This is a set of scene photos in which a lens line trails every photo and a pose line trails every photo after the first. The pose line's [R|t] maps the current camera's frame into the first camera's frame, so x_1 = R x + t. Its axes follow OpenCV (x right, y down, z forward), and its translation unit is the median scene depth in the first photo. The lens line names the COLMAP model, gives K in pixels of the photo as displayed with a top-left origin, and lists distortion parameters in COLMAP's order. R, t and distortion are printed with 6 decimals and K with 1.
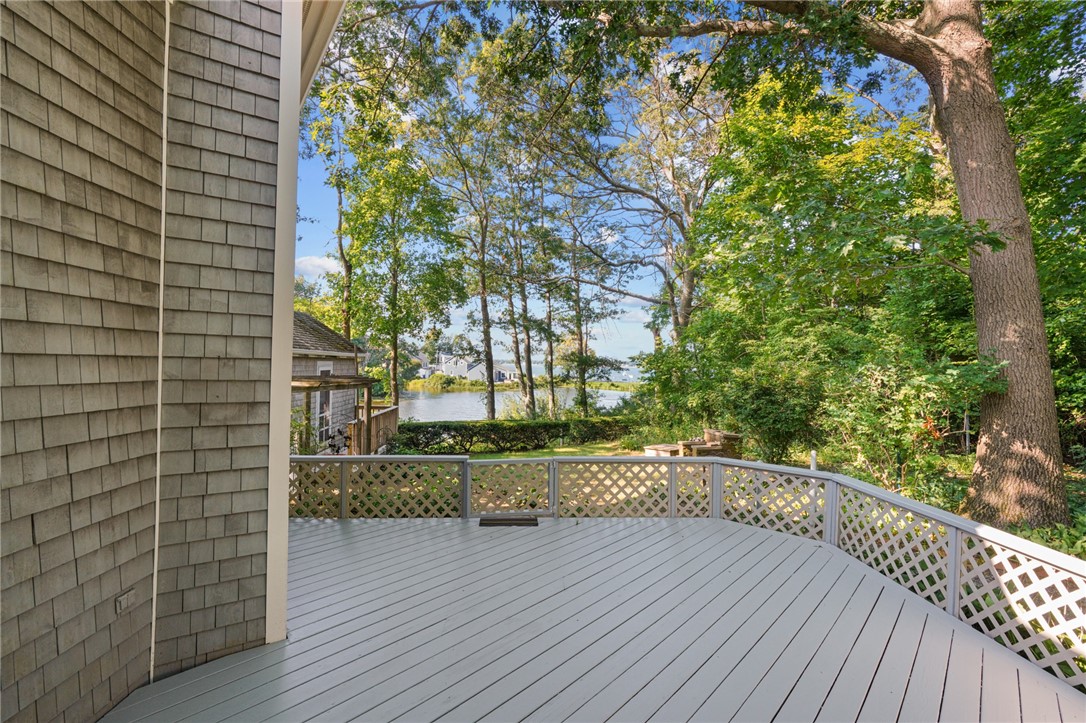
lens RADIAL K [[495.9, 0, 543.0], [0, 495.9, 361.5], [0, 0, 1]] dist [-0.004261, -0.000073]
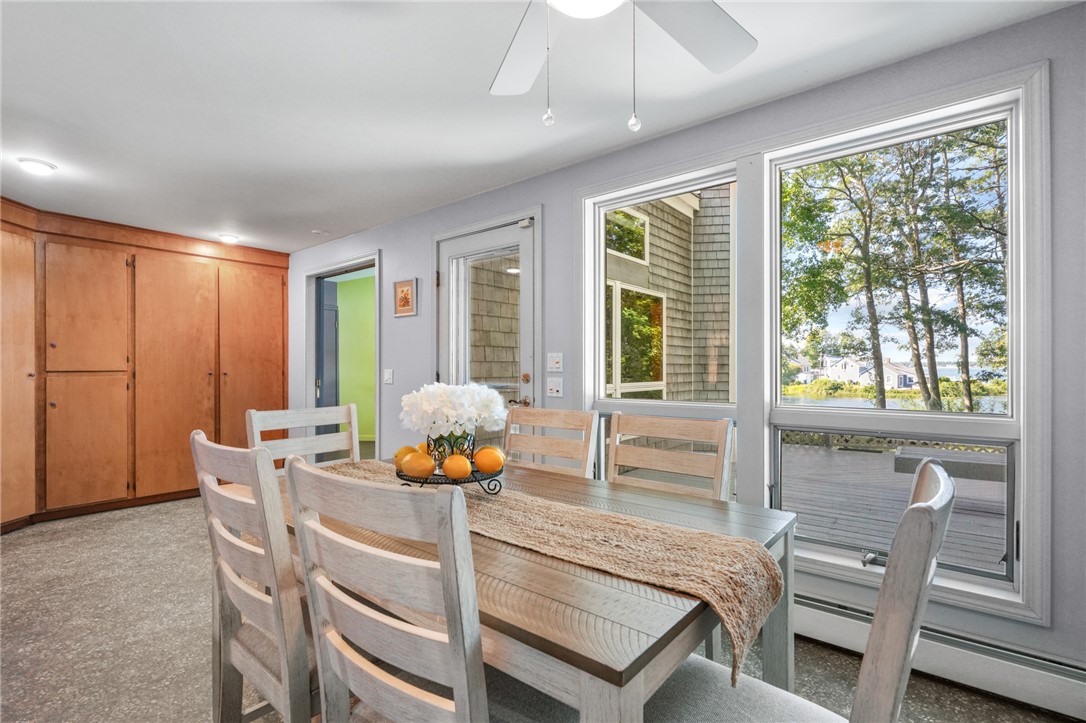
lens RADIAL K [[495.9, 0, 543.0], [0, 495.9, 361.5], [0, 0, 1]] dist [-0.004261, -0.000073]
pose [[0.750468, -0.027396, -0.660339, 0.035282], [0.019560, 0.999624, -0.019242, 0.009067], [0.660617, 0.001525, 0.750721, -0.135349]]
